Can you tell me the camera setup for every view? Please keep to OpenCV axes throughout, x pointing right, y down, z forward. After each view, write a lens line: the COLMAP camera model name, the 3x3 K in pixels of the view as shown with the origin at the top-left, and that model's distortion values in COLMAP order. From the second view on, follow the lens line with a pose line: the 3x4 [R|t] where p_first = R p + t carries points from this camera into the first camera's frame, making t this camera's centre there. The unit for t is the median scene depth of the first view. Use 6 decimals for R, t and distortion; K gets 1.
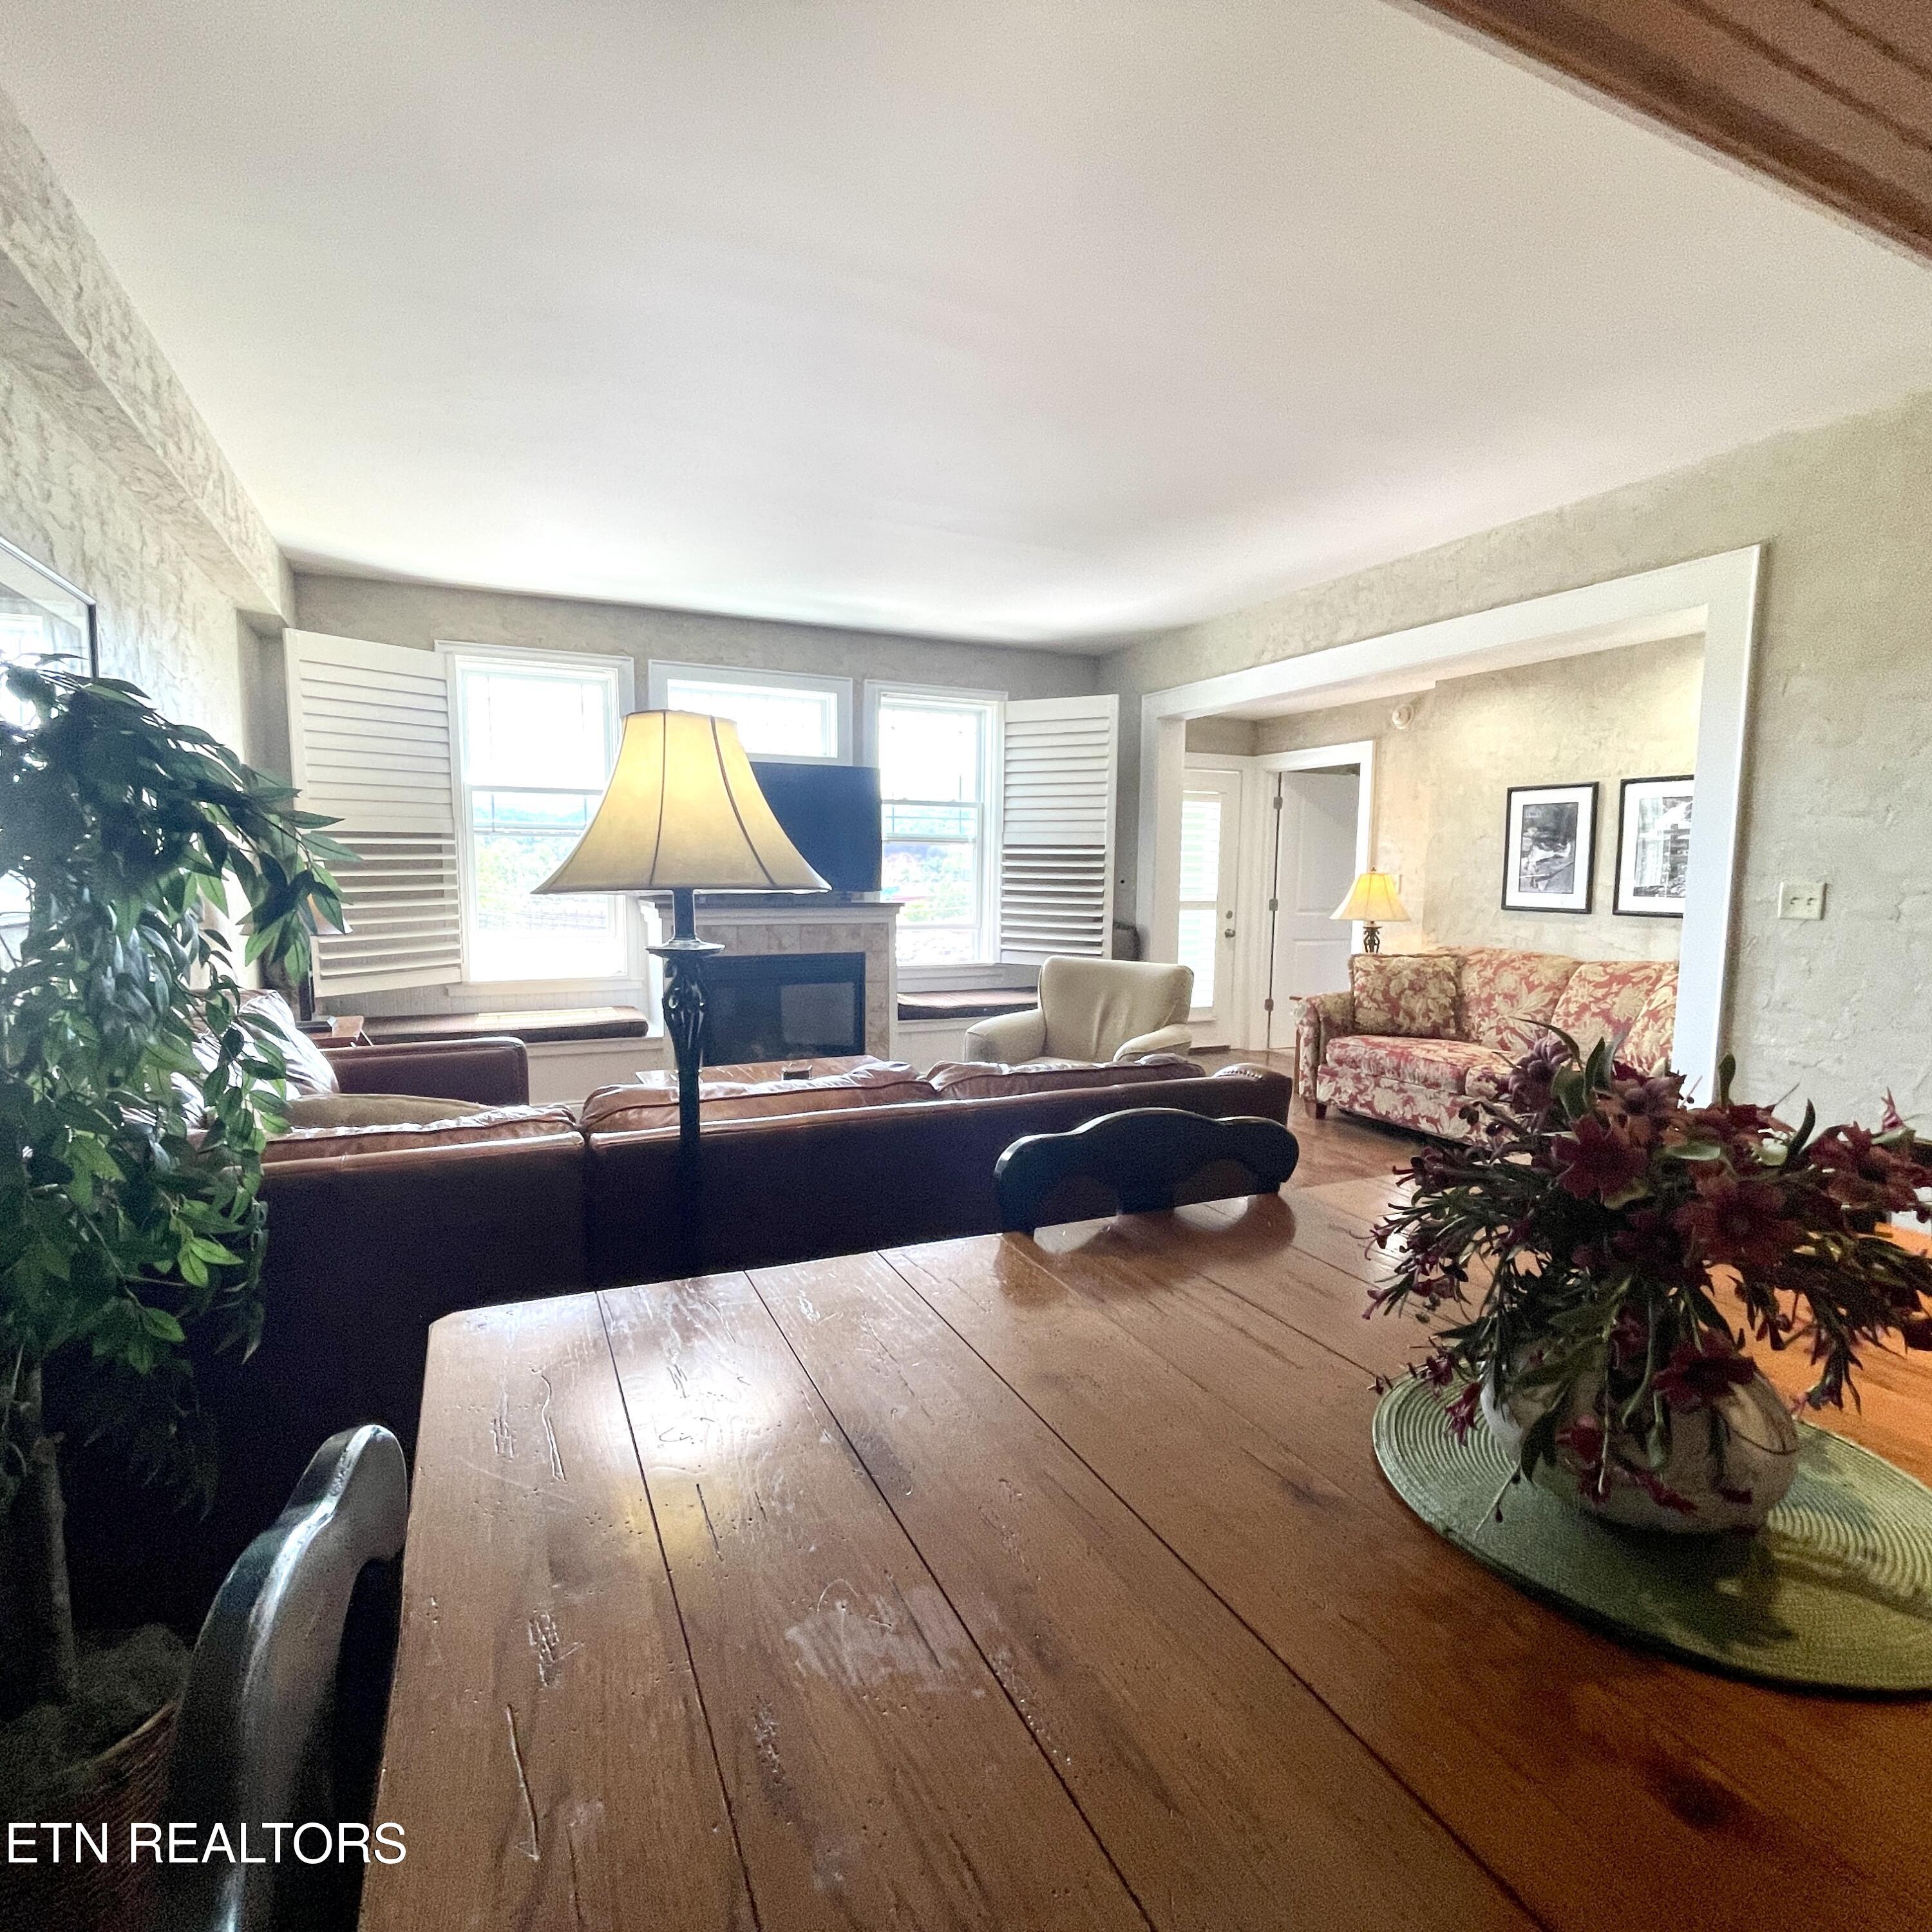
lens RADIAL K [[1043.4, 0, 956.1], [0, 1043.4, 977.5], [0, 0, 1]] dist [-0.007621, 0.003383]
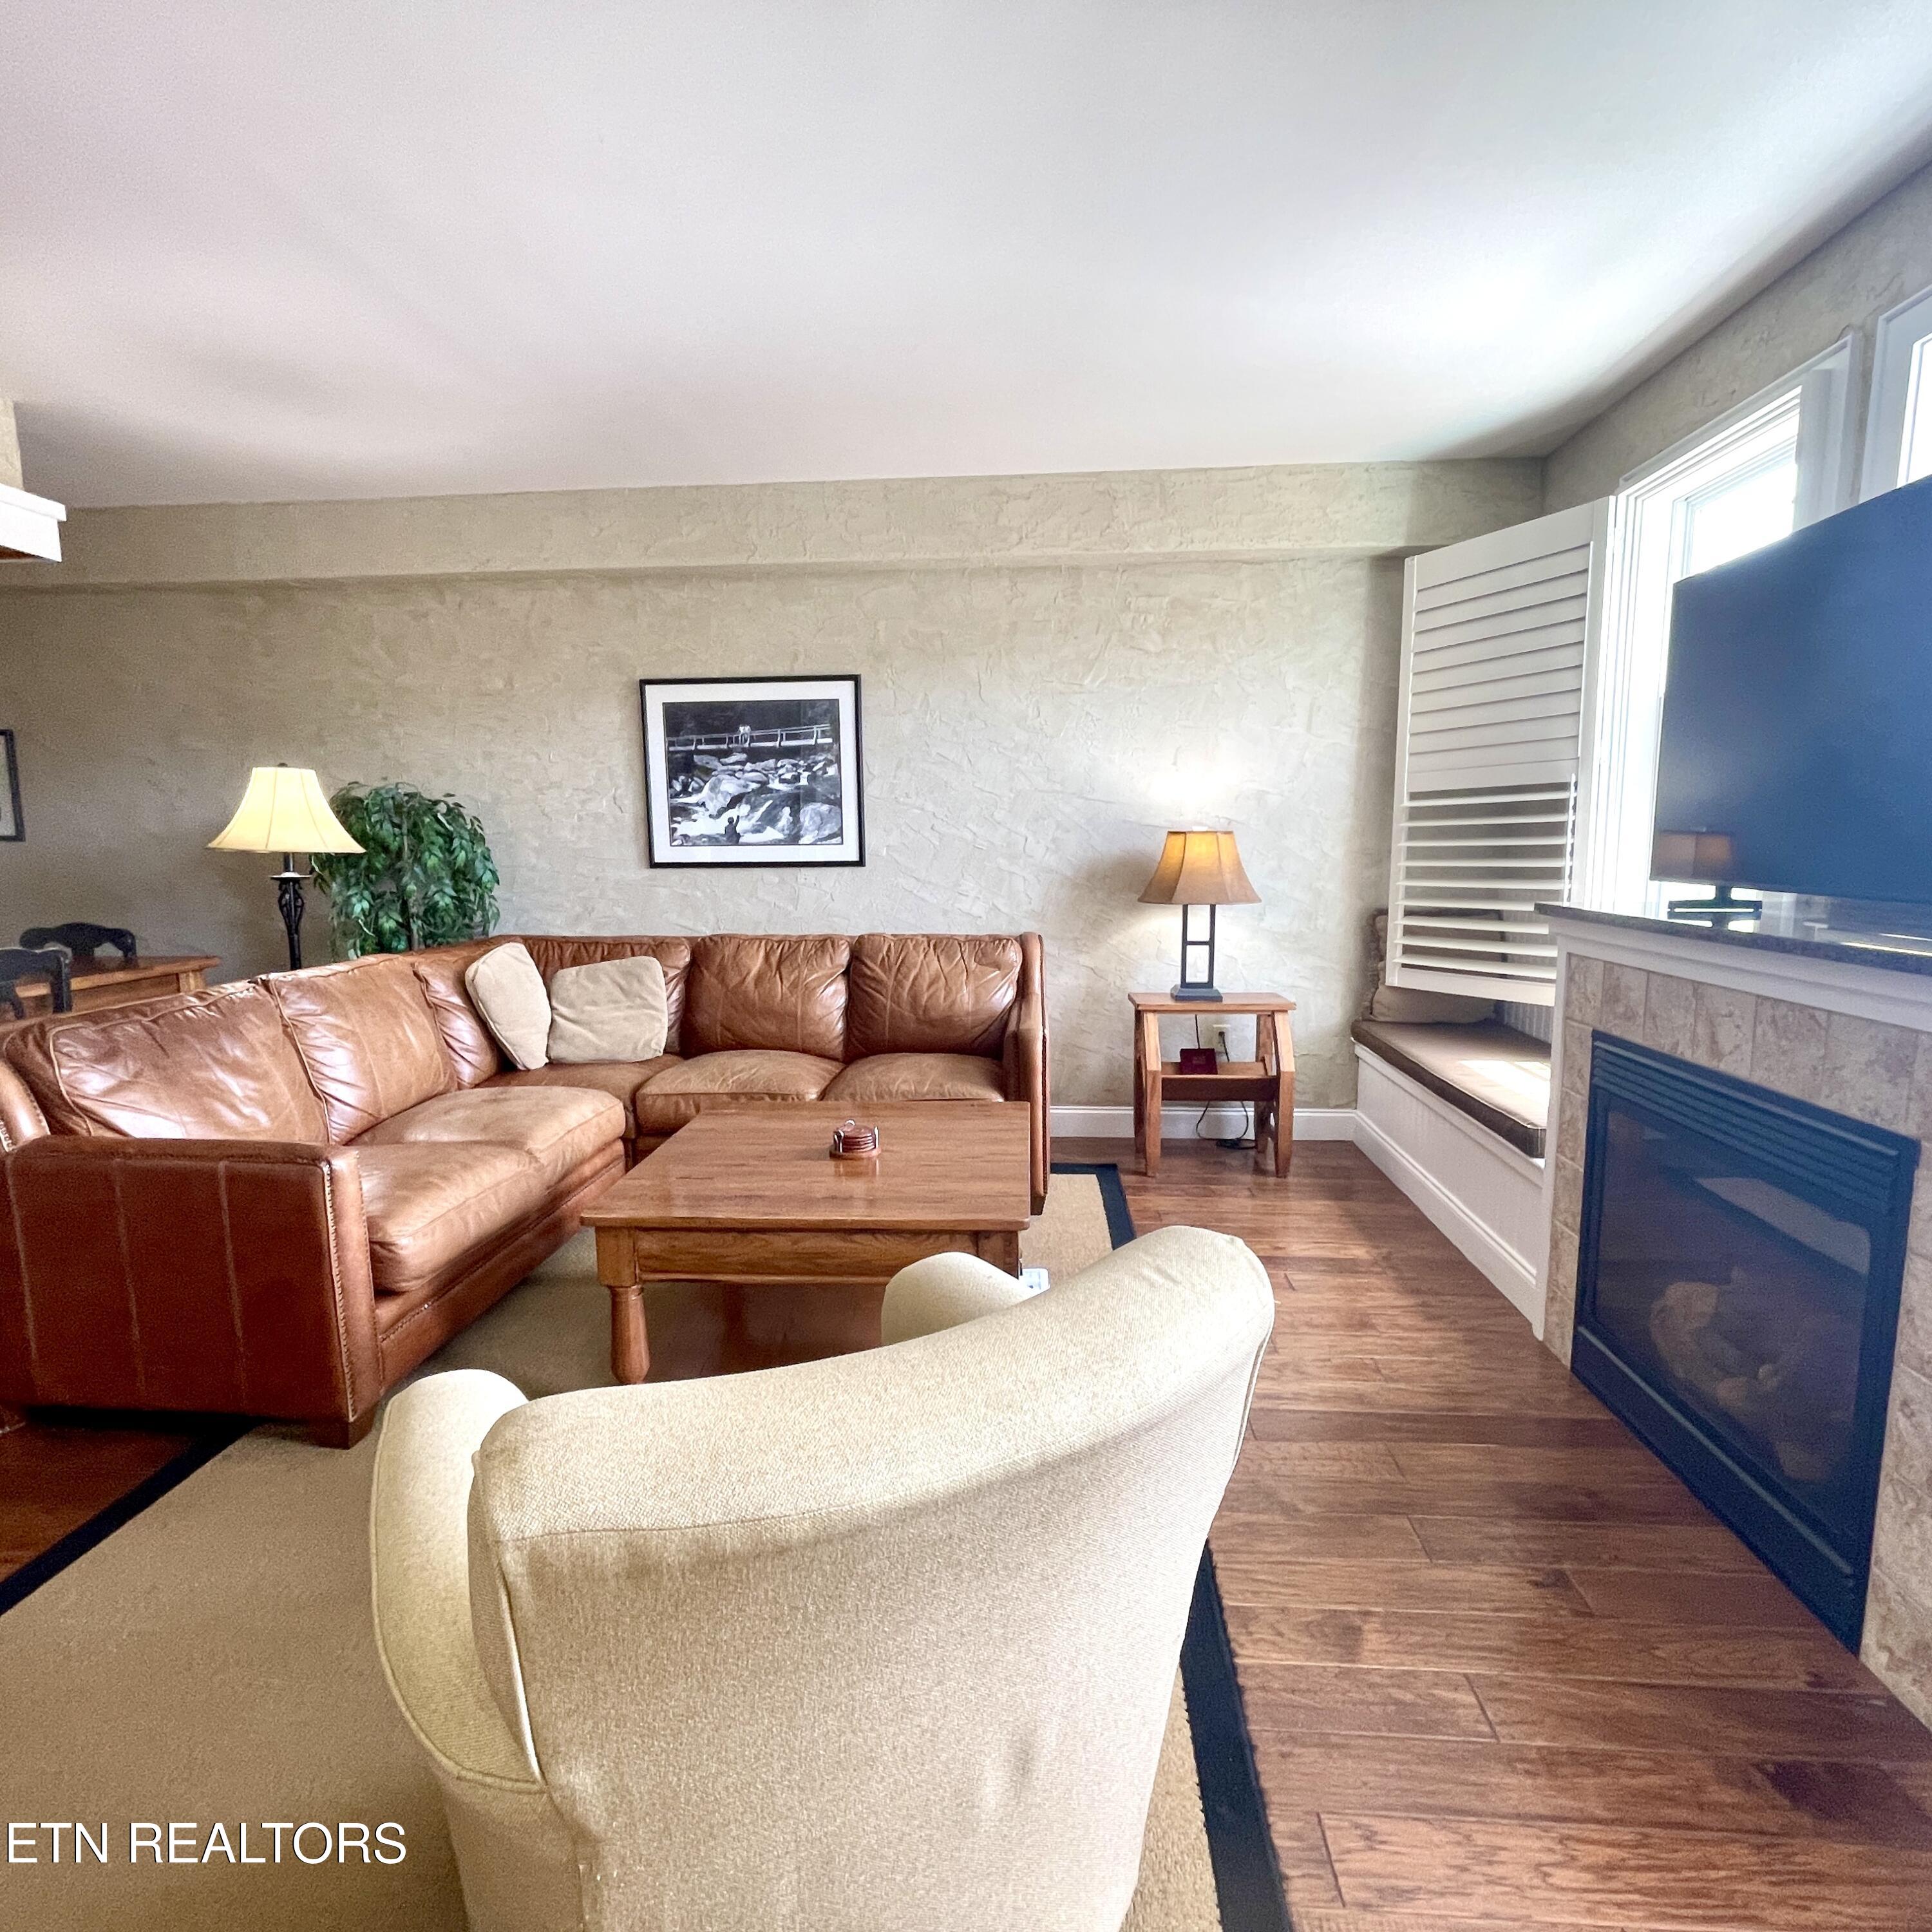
lens RADIAL K [[1043.4, 0, 946.2], [0, 1043.4, 976.4], [0, 0, 1]] dist [-0.007621, 0.003383]
pose [[-0.511561, 0.108026, -0.852429, 0.271394], [-0.085944, 0.980658, 0.175852, -0.094550], [0.854938, 0.163220, -0.492382, 0.951140]]
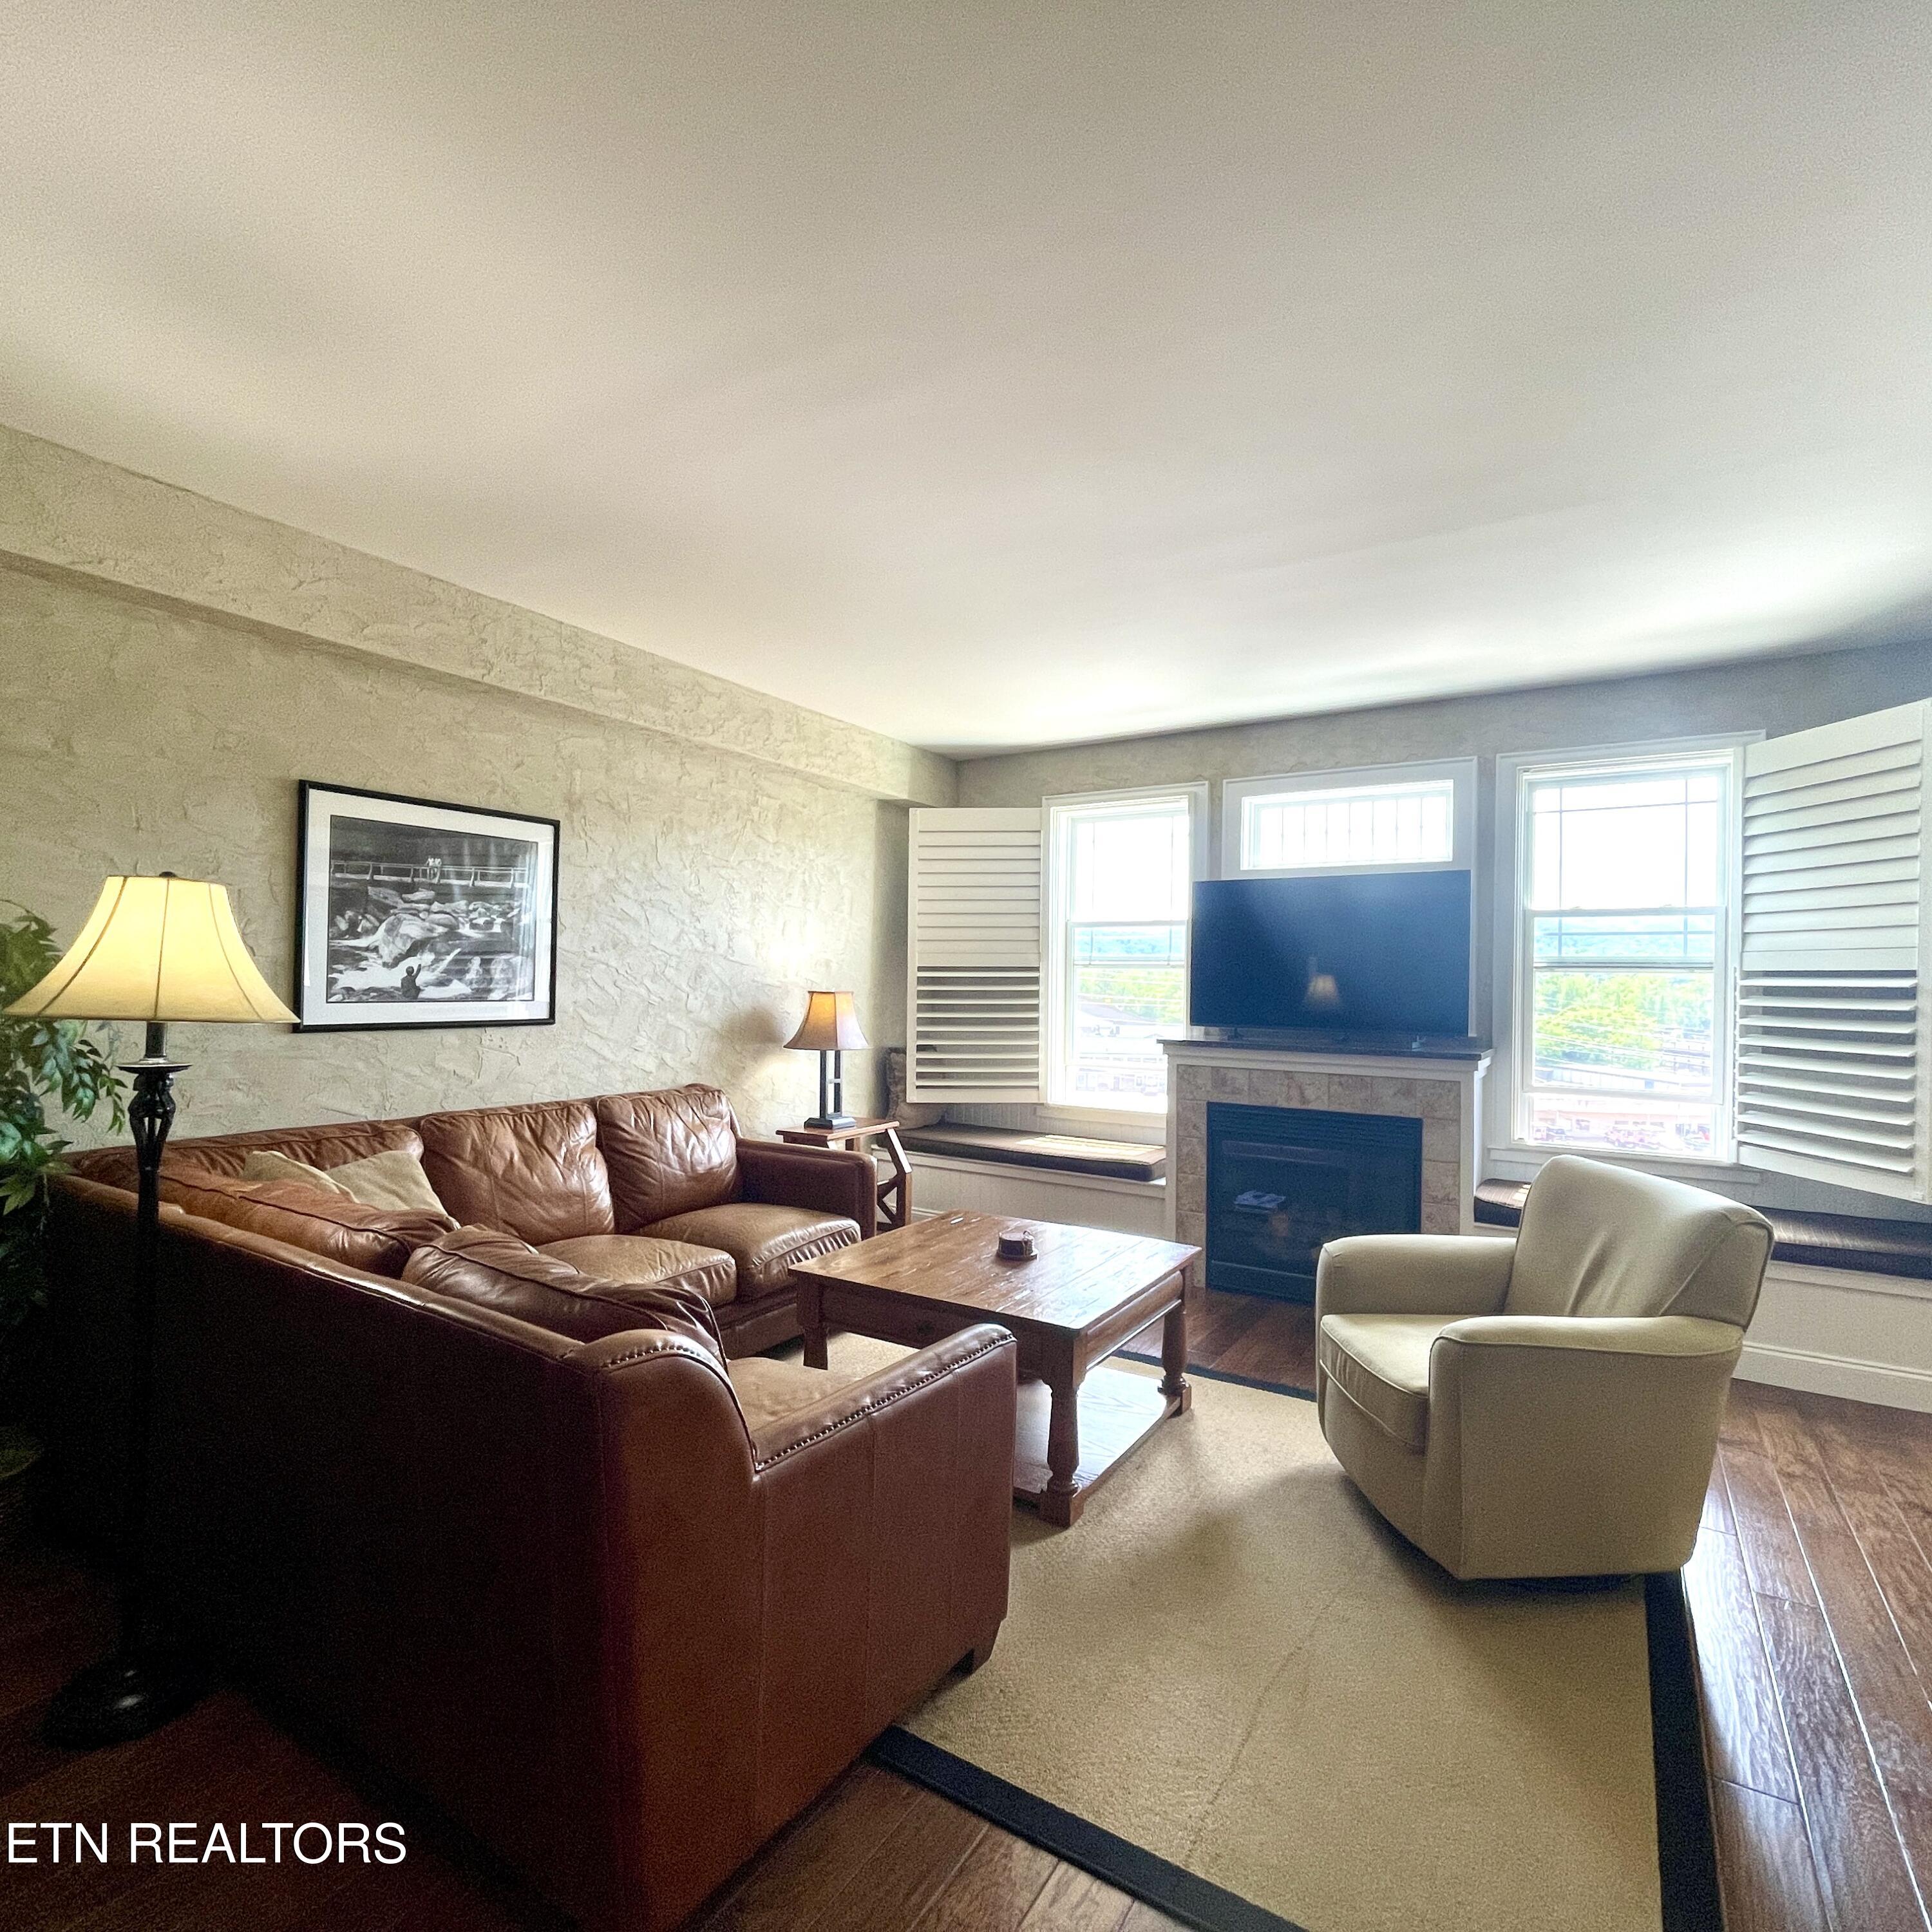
lens RADIAL K [[1043.4, 0, 958.6], [0, 1043.4, 966.7], [0, 0, 1]] dist [-0.007621, 0.003383]
pose [[0.526014, -0.012806, -0.850379, 0.385257], [-0.100214, 0.991988, -0.076927, -0.043166], [0.844551, 0.125685, 0.520516, 0.338785]]
